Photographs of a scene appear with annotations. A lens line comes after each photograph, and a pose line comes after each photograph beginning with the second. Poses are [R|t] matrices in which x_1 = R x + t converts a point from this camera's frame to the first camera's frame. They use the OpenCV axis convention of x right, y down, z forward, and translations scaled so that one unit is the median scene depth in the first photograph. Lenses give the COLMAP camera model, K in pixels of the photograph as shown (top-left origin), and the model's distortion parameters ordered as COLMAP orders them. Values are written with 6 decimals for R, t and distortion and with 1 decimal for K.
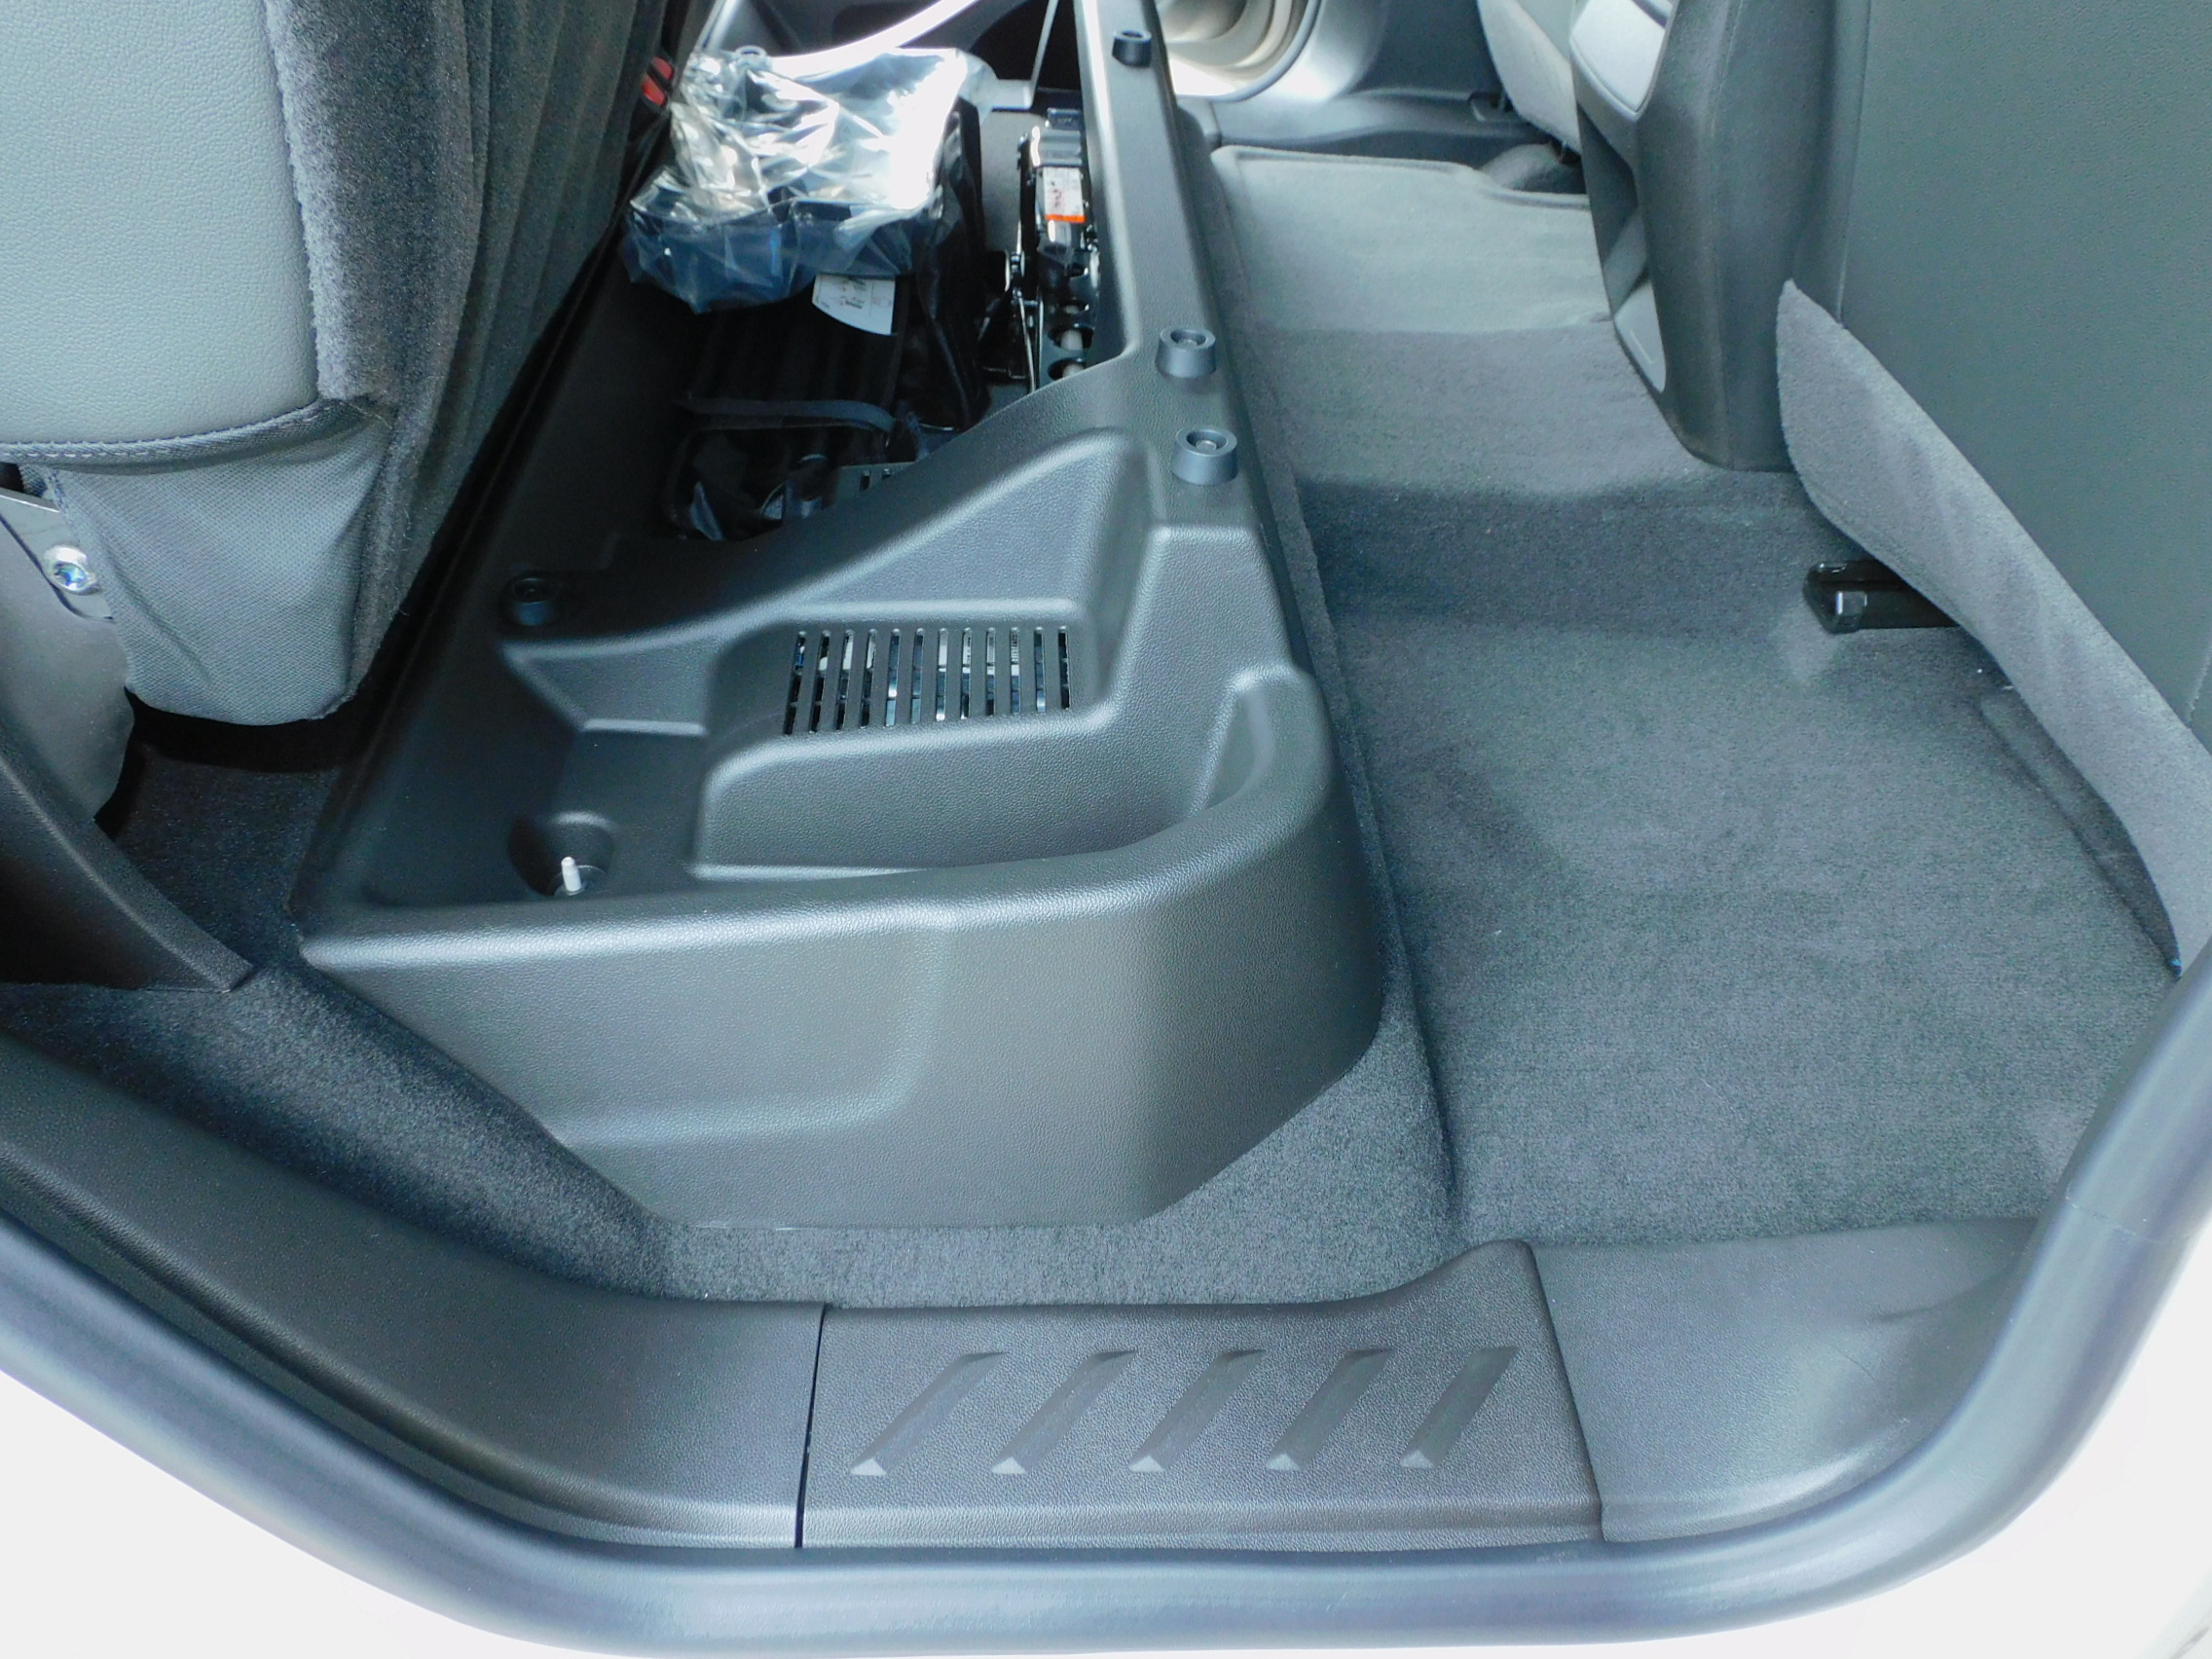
lens RADIAL K [[1563.7, 0, 1106.5], [0, 1563.7, 821.0], [0, 0, 1]] dist [-0.003137, -0.001046]
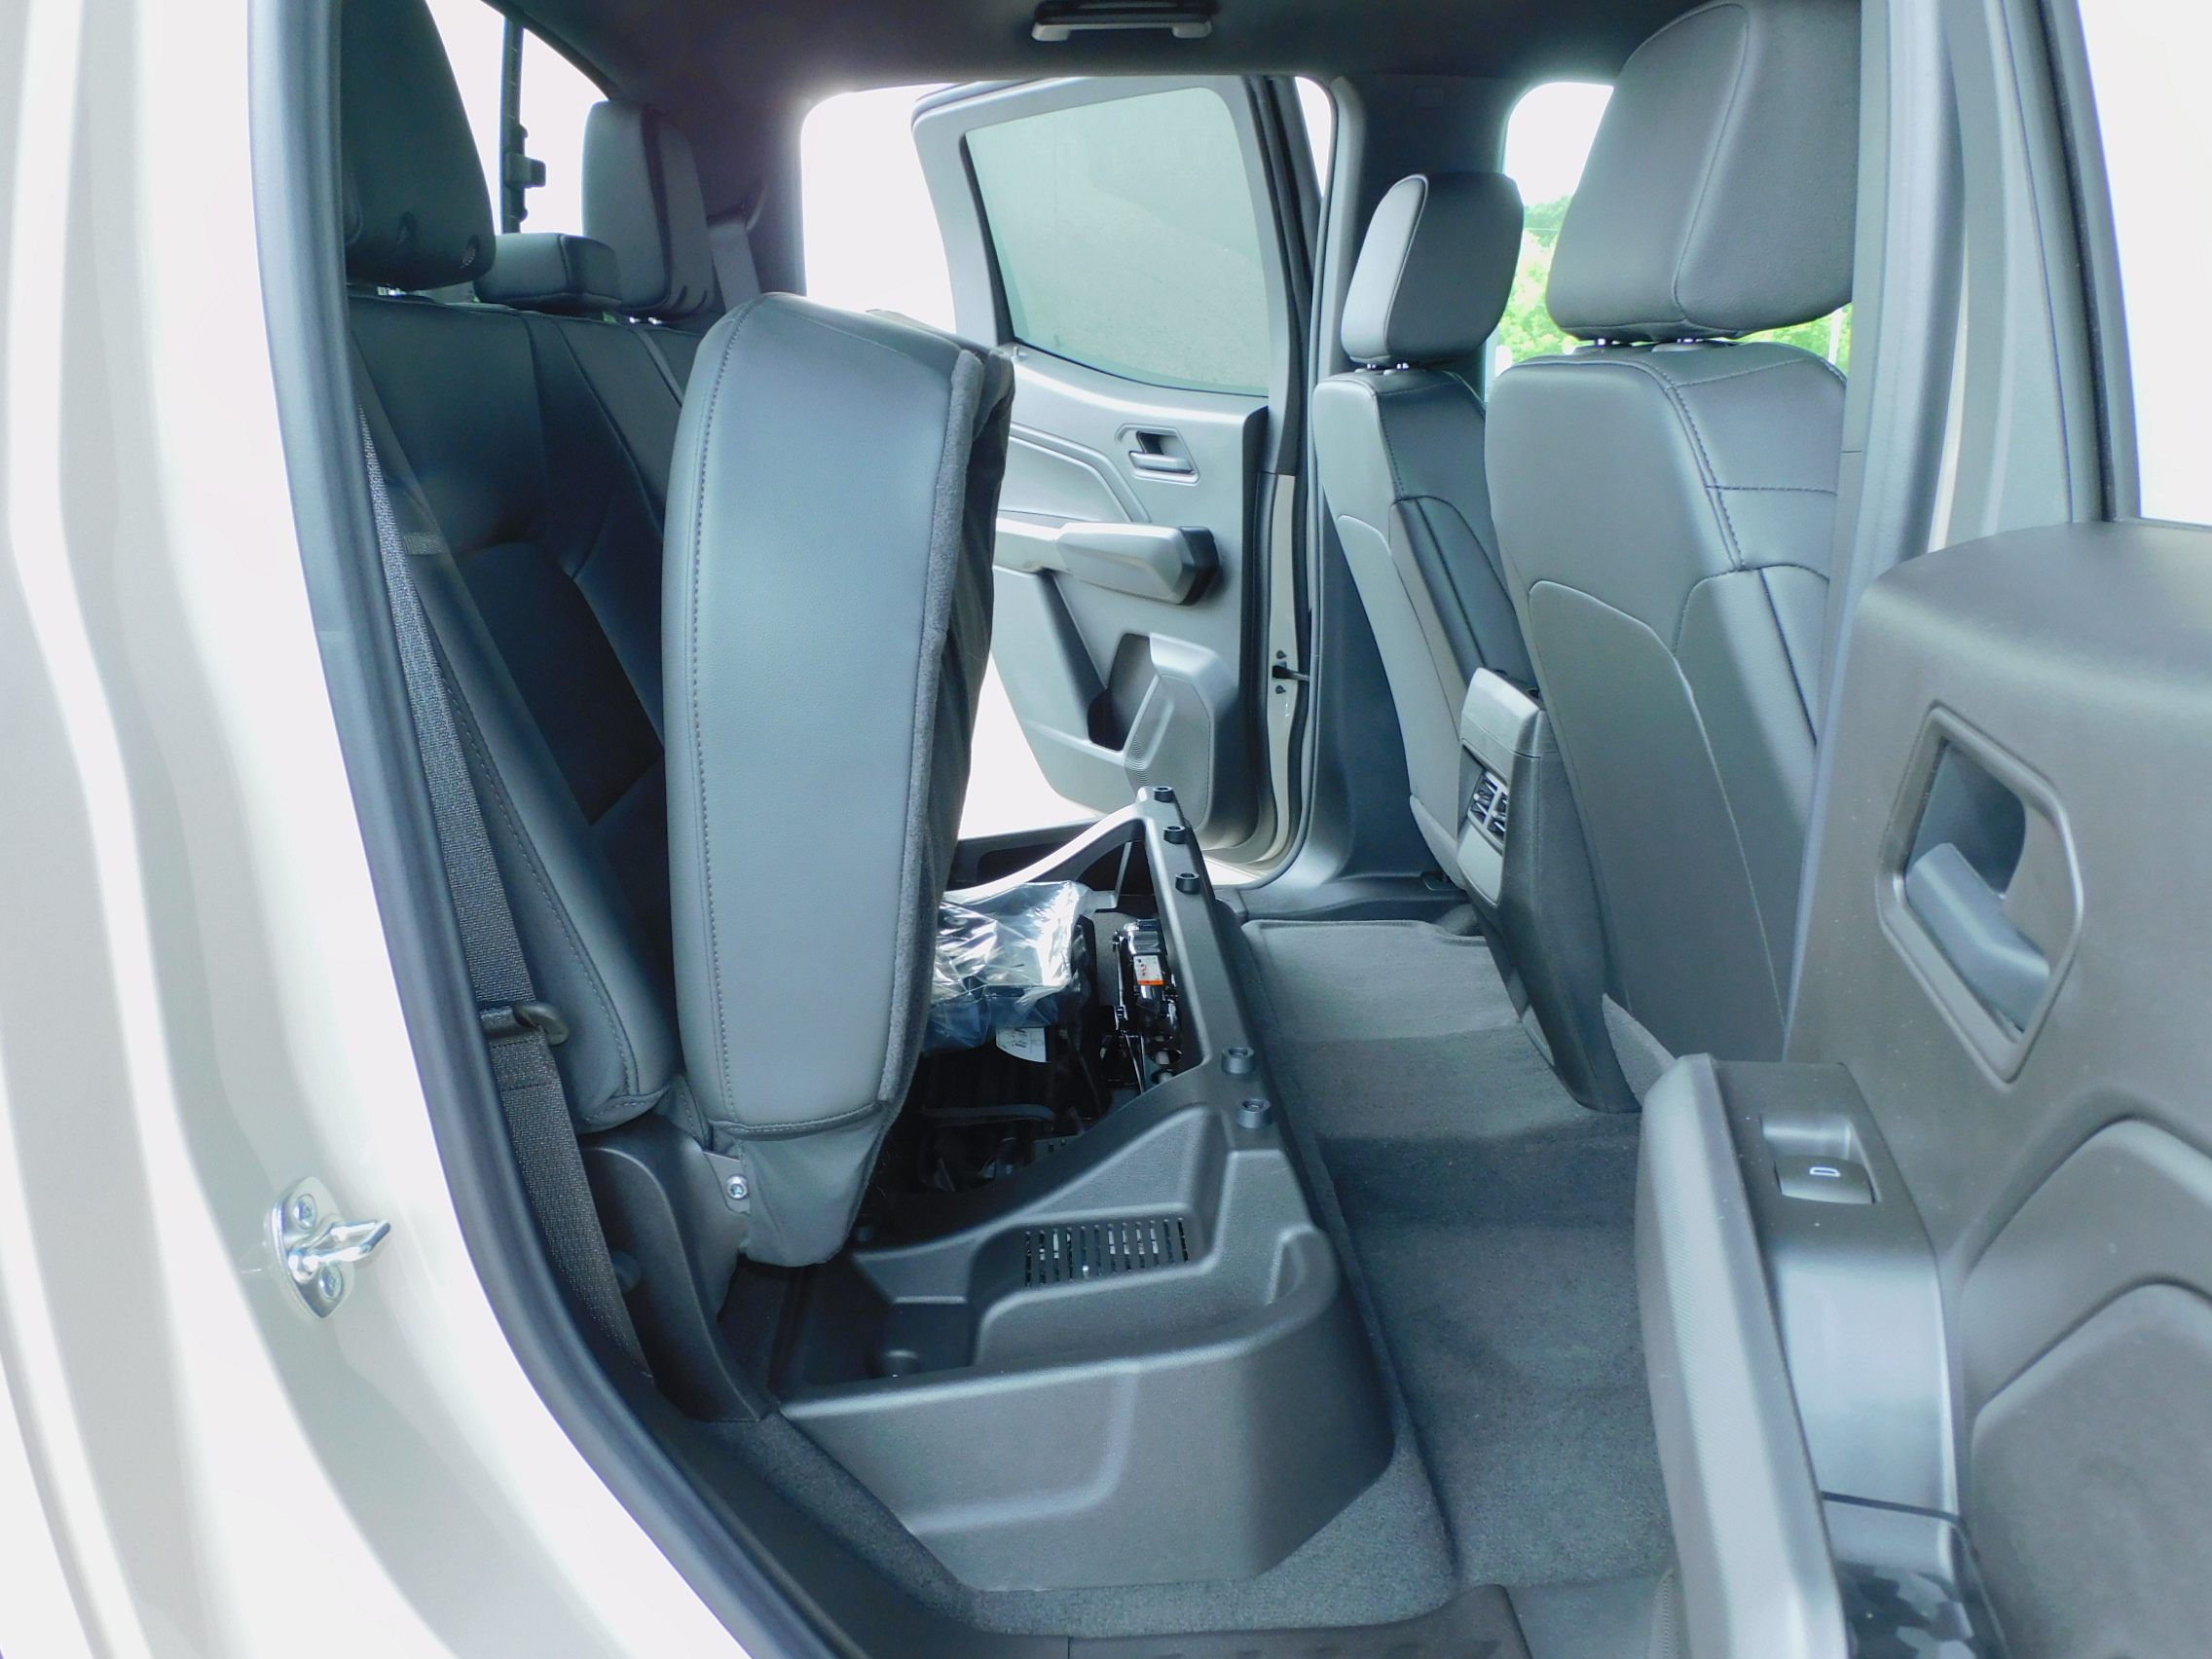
lens RADIAL K [[1563.7, 0, 1106.0], [0, 1563.7, 831.1], [0, 0, 1]] dist [-0.003137, -0.001046]
pose [[0.997362, -0.069086, -0.022289, -0.033440], [0.052782, 0.900946, -0.430709, 0.183509], [0.049837, 0.428396, 0.902216, -0.593027]]
